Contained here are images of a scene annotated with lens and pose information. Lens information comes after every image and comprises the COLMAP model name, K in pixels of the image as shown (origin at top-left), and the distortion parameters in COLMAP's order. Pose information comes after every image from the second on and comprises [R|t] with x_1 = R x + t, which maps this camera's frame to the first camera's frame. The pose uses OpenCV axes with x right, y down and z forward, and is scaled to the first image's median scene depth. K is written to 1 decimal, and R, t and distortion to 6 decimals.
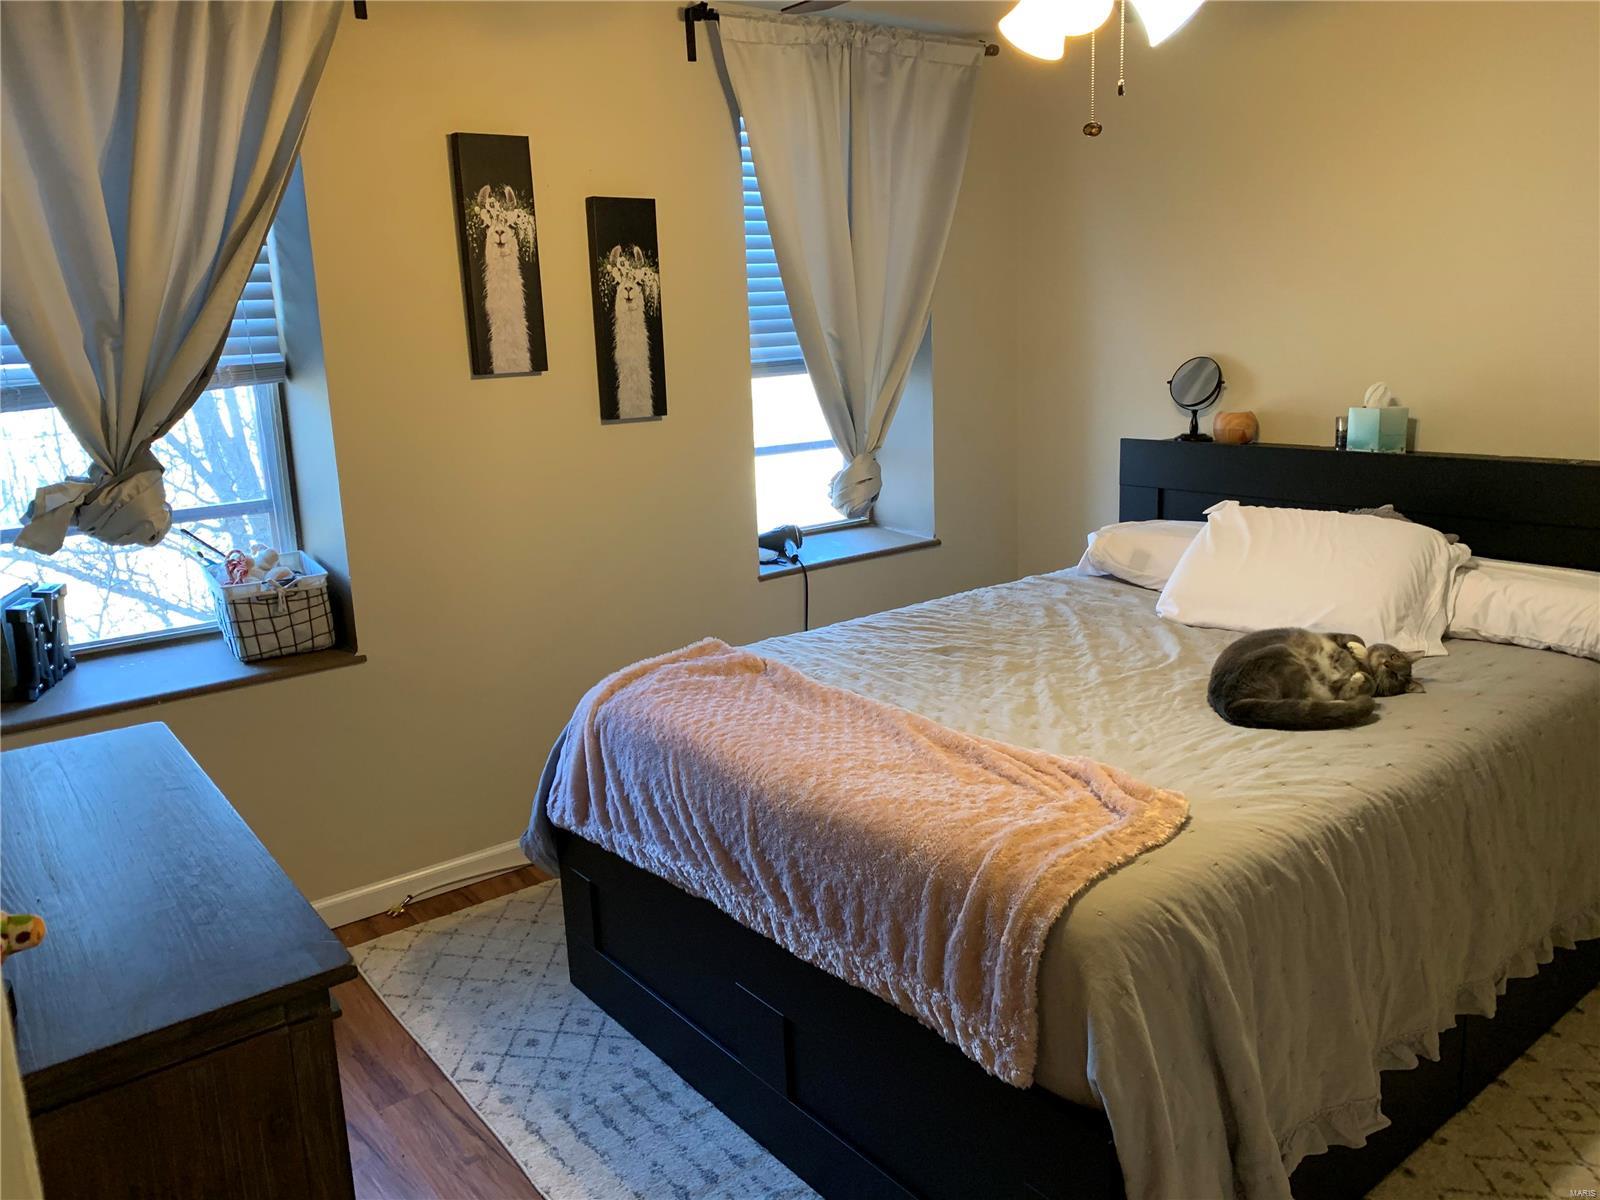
lens RADIAL K [[1254.4, 0, 799.8], [0, 1254.4, 579.5], [0, 0, 1]] dist [-0.003961, -0.005639]
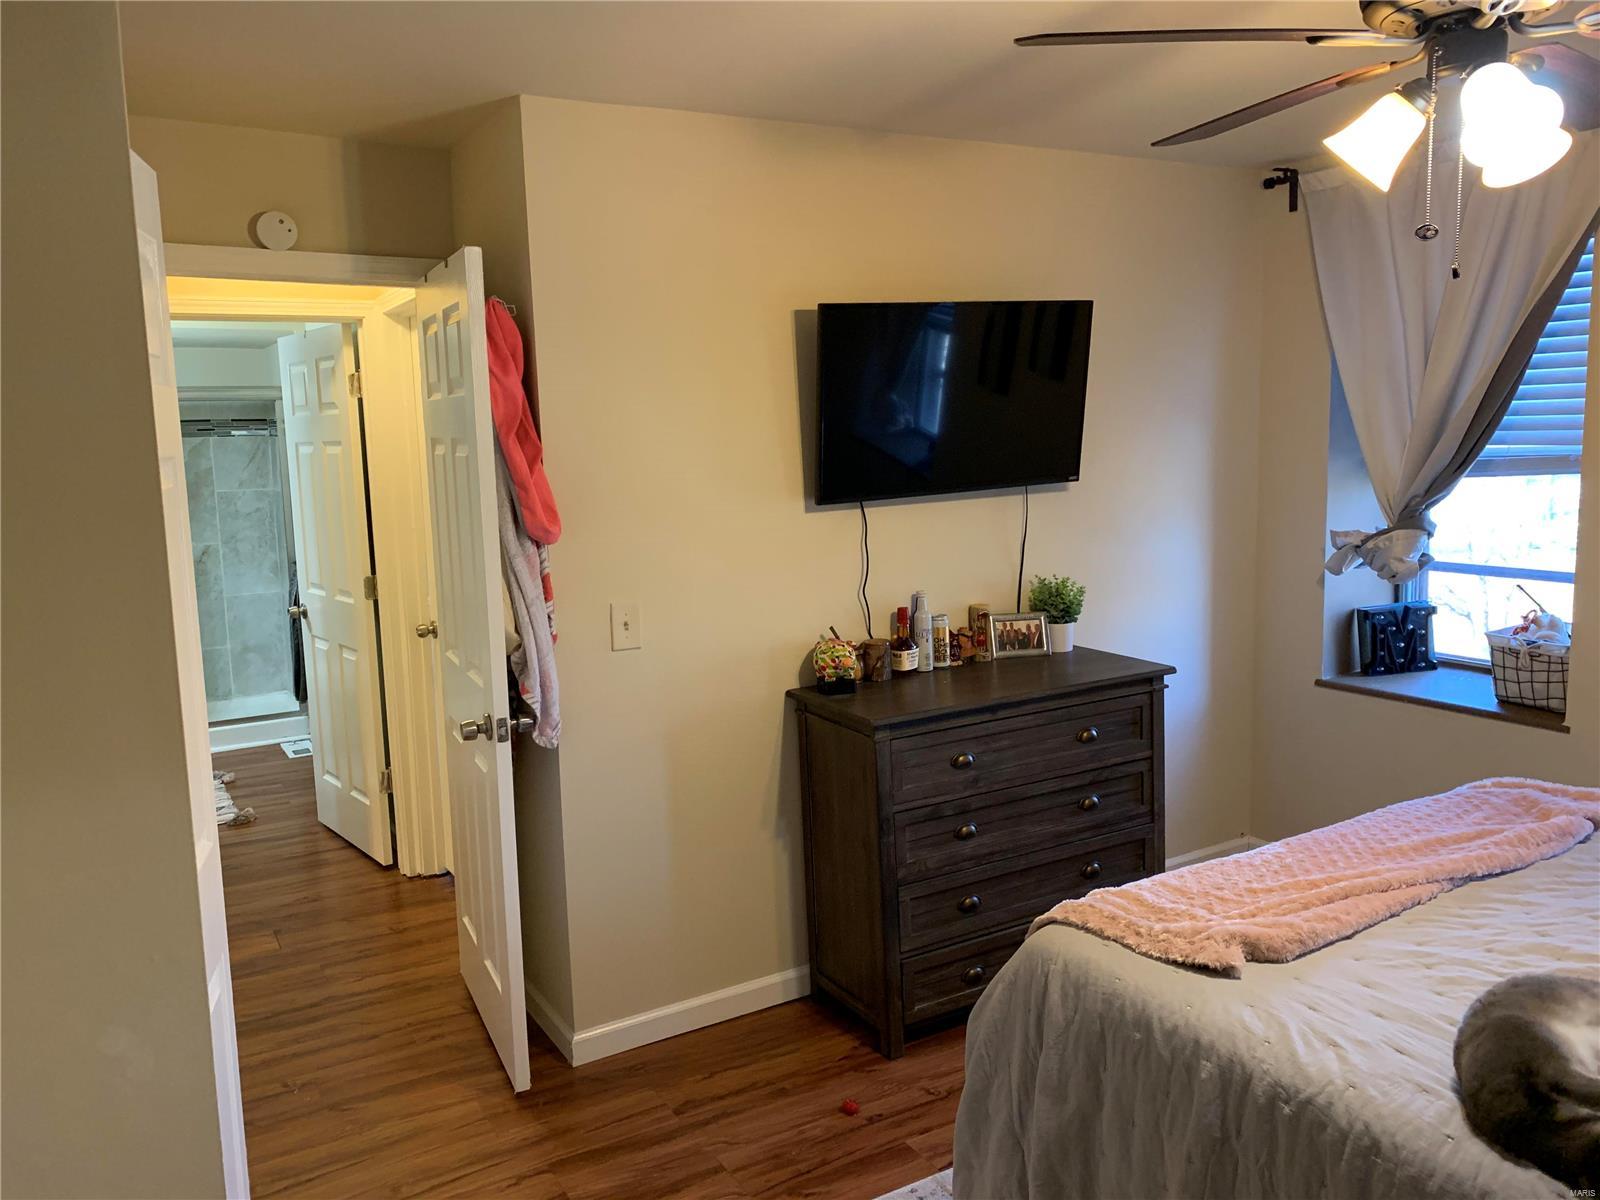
lens RADIAL K [[1218.2, 0, 799.8], [0, 1218.2, 579.5], [0, 0, 1]] dist [0.024114, 0.003486]
pose [[-0.139377, 0.165995, -0.976227, 0.788480], [-0.181256, 0.964917, 0.189950, -0.149056], [0.973509, 0.203422, -0.104399, 0.456635]]
